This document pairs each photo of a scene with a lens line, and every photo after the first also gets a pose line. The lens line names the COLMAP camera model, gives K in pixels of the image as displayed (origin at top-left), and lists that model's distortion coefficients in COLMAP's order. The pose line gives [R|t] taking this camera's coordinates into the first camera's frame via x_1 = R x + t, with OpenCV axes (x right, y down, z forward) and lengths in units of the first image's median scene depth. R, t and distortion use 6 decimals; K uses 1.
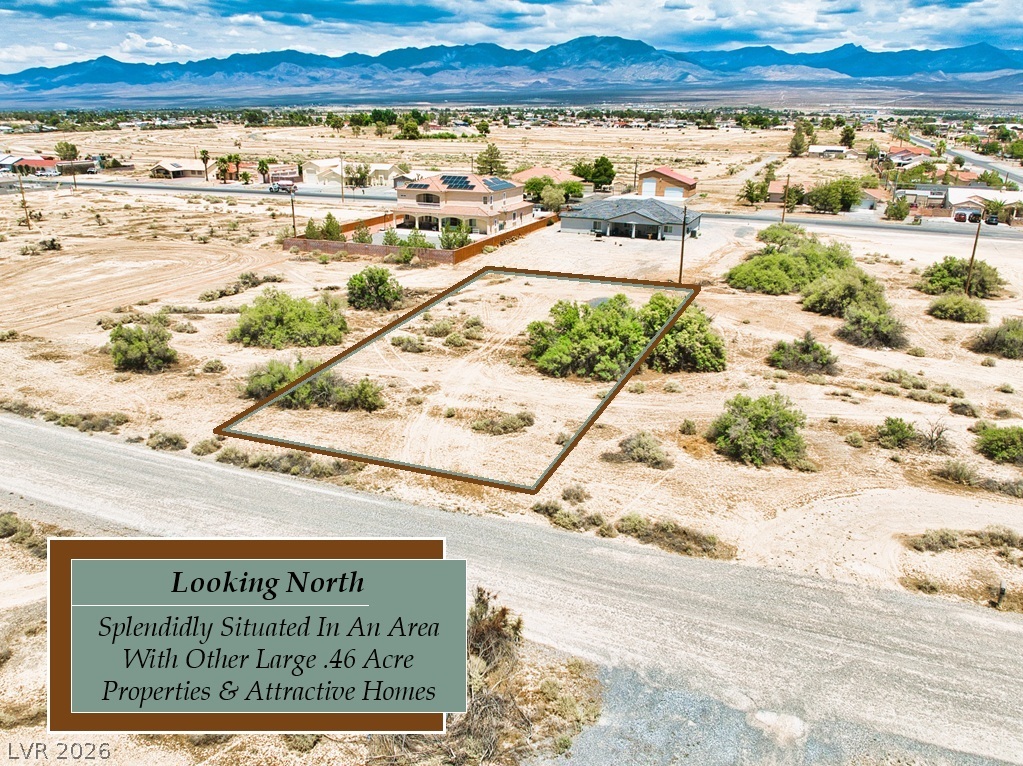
lens RADIAL K [[753.4, 0, 509.4], [0, 753.4, 427.0], [0, 0, 1]] dist [-0.024595, -0.016746]
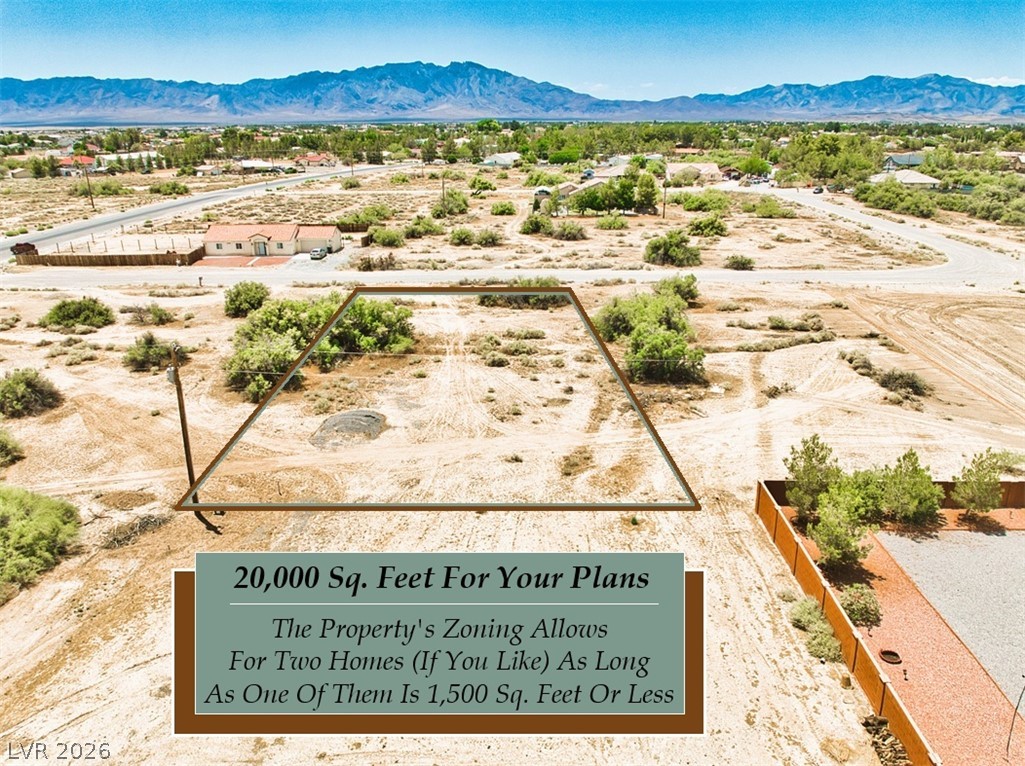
lens RADIAL K [[754.8, 0, 514.2], [0, 754.8, 398.3], [0, 0, 1]] dist [-0.024595, -0.016746]
pose [[-0.932987, 0.122820, -0.338306, 0.170422], [-0.142925, 0.736243, 0.661451, -0.490645], [0.330314, 0.665478, -0.669351, 1.146838]]
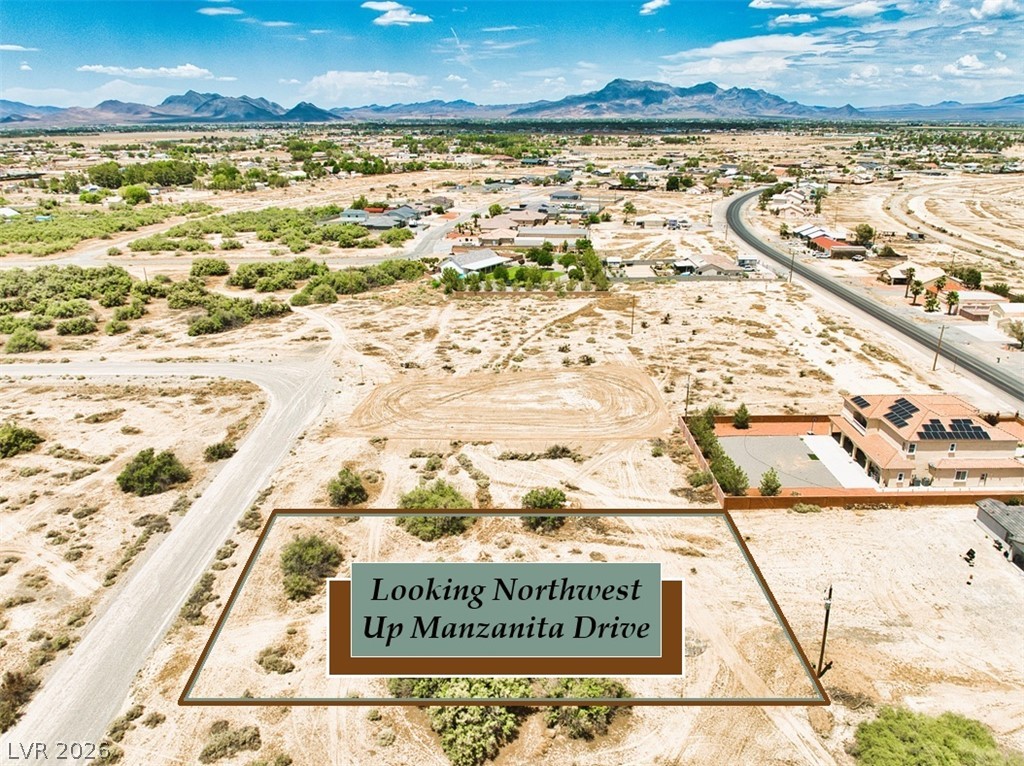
lens RADIAL K [[754.1, 0, 522.9], [0, 754.1, 392.2], [0, 0, 1]] dist [-0.024595, -0.016746]
pose [[0.382753, 0.311631, -0.869705, 0.580940], [-0.354273, 0.918933, 0.173357, -0.410556], [0.853224, 0.241760, 0.462127, 0.304251]]
